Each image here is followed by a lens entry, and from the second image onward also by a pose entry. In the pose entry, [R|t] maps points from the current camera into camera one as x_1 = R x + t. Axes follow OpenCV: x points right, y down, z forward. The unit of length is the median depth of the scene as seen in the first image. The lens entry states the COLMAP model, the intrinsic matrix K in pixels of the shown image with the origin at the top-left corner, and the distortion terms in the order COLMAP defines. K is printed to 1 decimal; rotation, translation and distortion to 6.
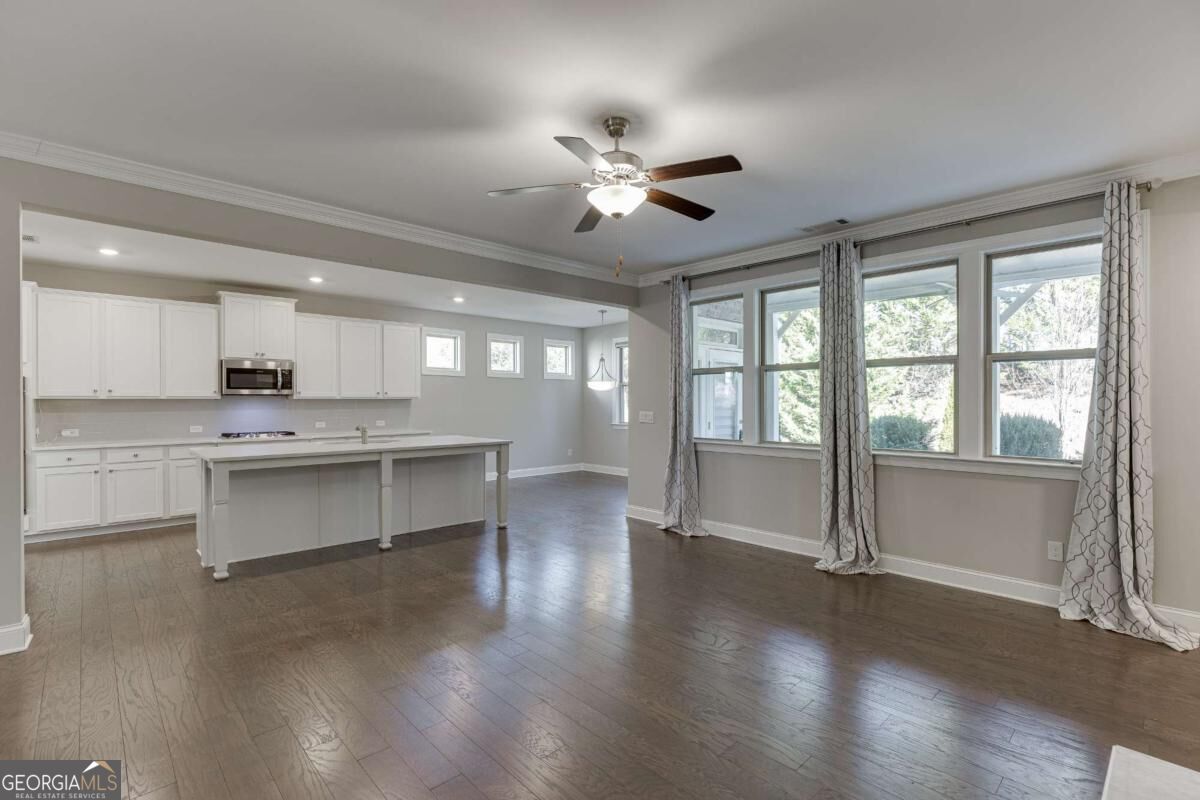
lens RADIAL K [[551.7, 0, 608.8], [0, 551.7, 402.9], [0, 0, 1]] dist [-0.001462, -0.000608]
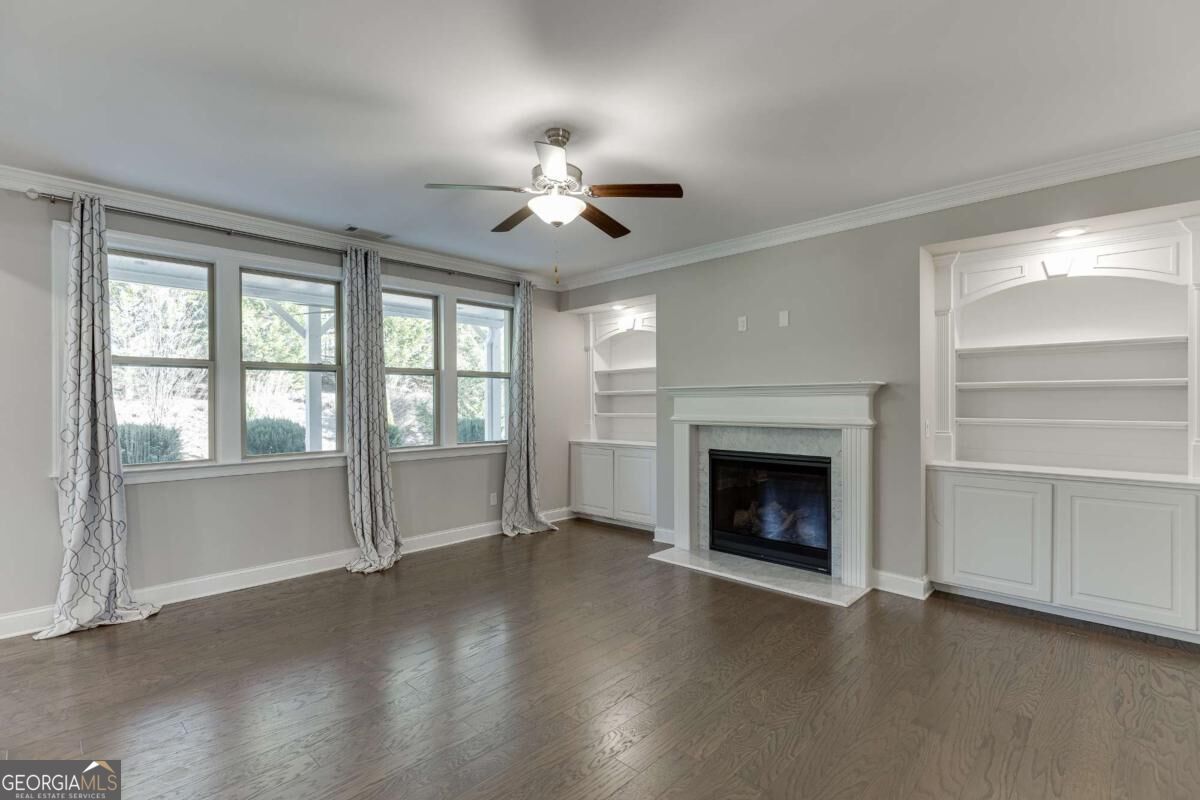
lens RADIAL K [[551.7, 0, 608.8], [0, 551.7, 402.9], [0, 0, 1]] dist [-0.001462, -0.000608]
pose [[-0.049518, -0.000376, 0.998773, -0.440832], [0.009235, 0.999957, 0.000834, -0.003333], [-0.998731, 0.009265, -0.049512, 0.416436]]
